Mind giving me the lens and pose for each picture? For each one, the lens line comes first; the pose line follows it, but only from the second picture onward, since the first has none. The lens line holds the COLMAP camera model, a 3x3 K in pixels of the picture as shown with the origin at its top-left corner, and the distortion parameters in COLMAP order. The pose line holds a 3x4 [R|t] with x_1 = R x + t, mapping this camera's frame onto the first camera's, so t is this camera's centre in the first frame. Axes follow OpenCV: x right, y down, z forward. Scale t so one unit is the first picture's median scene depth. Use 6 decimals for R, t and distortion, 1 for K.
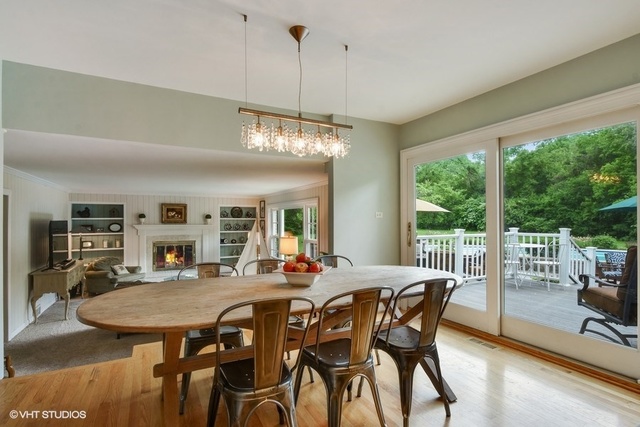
lens RADIAL K [[322.4, 0, 318.7], [0, 322.4, 218.3], [0, 0, 1]] dist [0.009964, -0.002043]
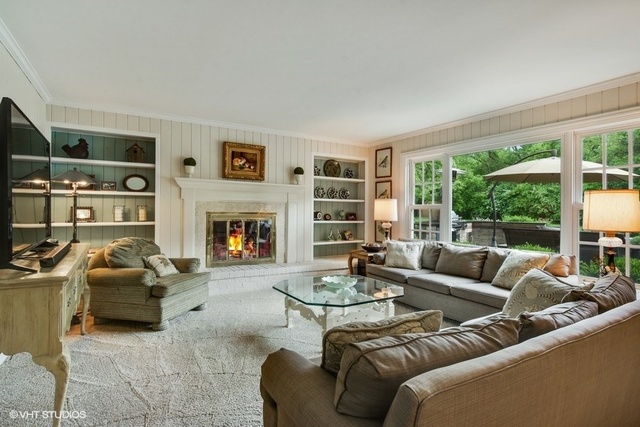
lens RADIAL K [[322.4, 0, 308.0], [0, 322.4, 209.9], [0, 0, 1]] dist [0.009964, -0.002043]
pose [[0.998085, 0.015994, 0.059761, -0.380256], [-0.015968, 0.999872, -0.000909, 0.066891], [-0.059768, -0.000047, 0.998212, 0.461190]]
